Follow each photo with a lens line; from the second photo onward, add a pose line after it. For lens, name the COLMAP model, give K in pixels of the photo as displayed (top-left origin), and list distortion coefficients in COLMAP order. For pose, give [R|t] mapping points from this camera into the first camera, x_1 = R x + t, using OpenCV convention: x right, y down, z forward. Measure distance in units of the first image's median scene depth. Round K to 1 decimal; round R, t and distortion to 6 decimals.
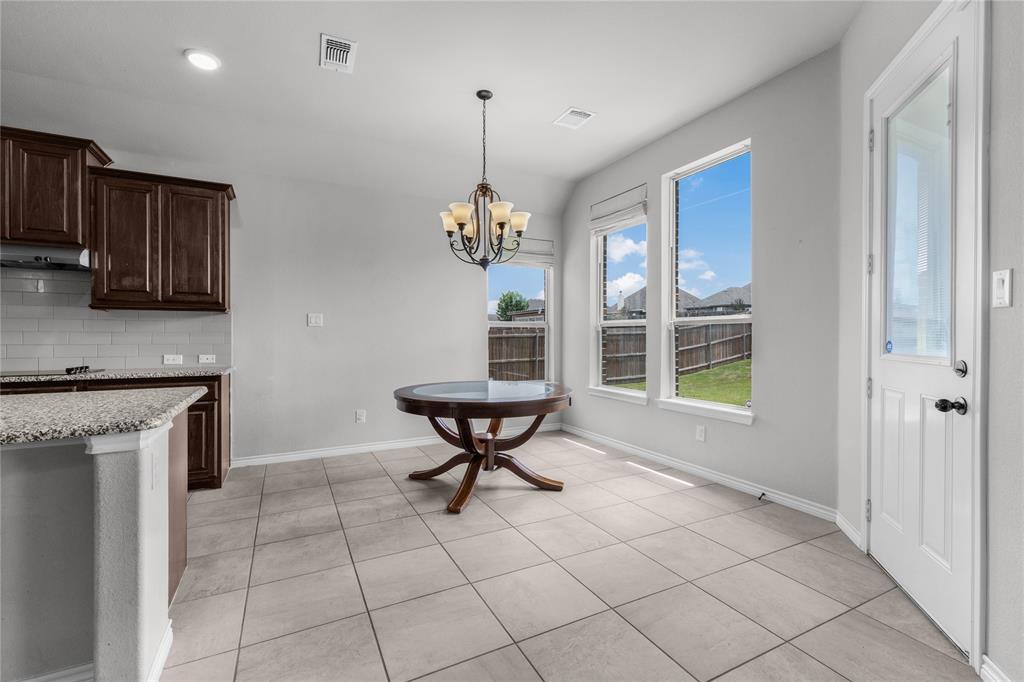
lens RADIAL K [[433.2, 0, 509.3], [0, 433.2, 336.2], [0, 0, 1]] dist [0.007442, -0.000739]
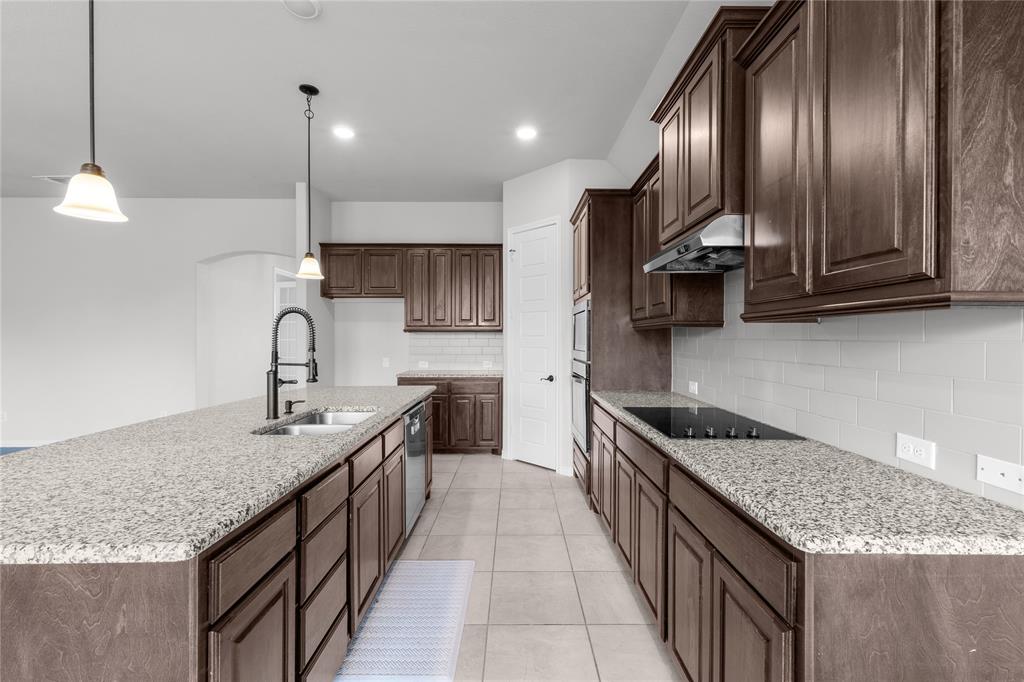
lens RADIAL K [[433.2, 0, 510.1], [0, 433.2, 340.2], [0, 0, 1]] dist [0.007442, -0.000739]
pose [[-0.439042, -0.001810, -0.898465, -0.359901], [-0.002860, 0.999996, -0.000617, -0.040740], [0.898462, 0.002299, -0.439046, 0.998277]]
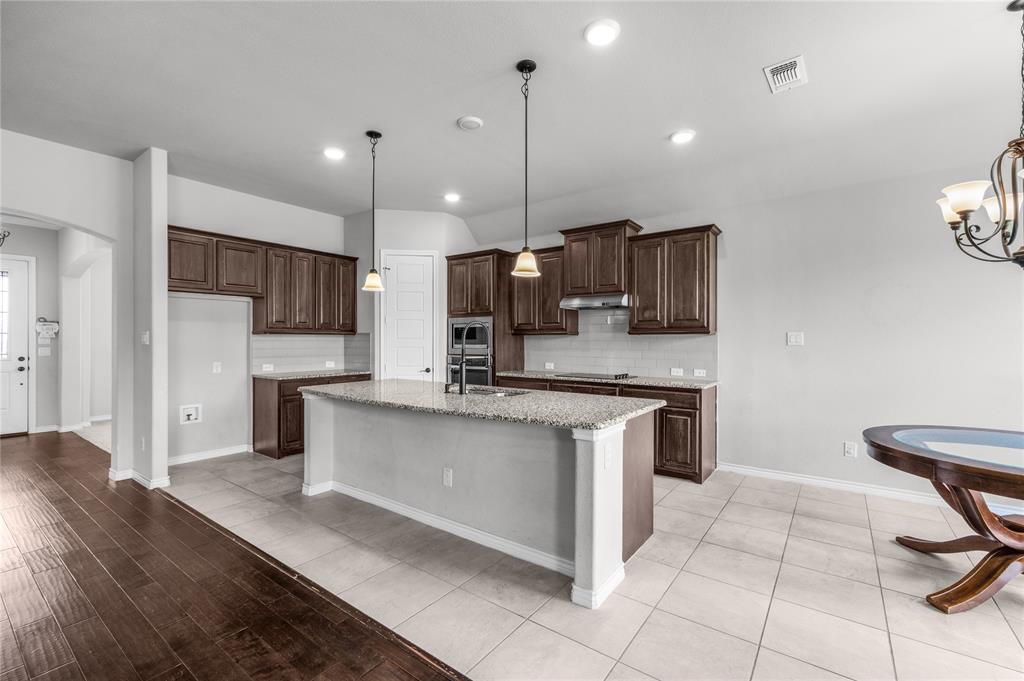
lens RADIAL K [[433.2, 0, 518.6], [0, 433.2, 338.7], [0, 0, 1]] dist [0.007442, -0.000739]
pose [[0.453538, -0.008302, -0.891198, 0.169489], [0.001774, 0.999963, -0.008412, -0.038944], [0.891235, 0.002234, 0.453536, 0.017200]]
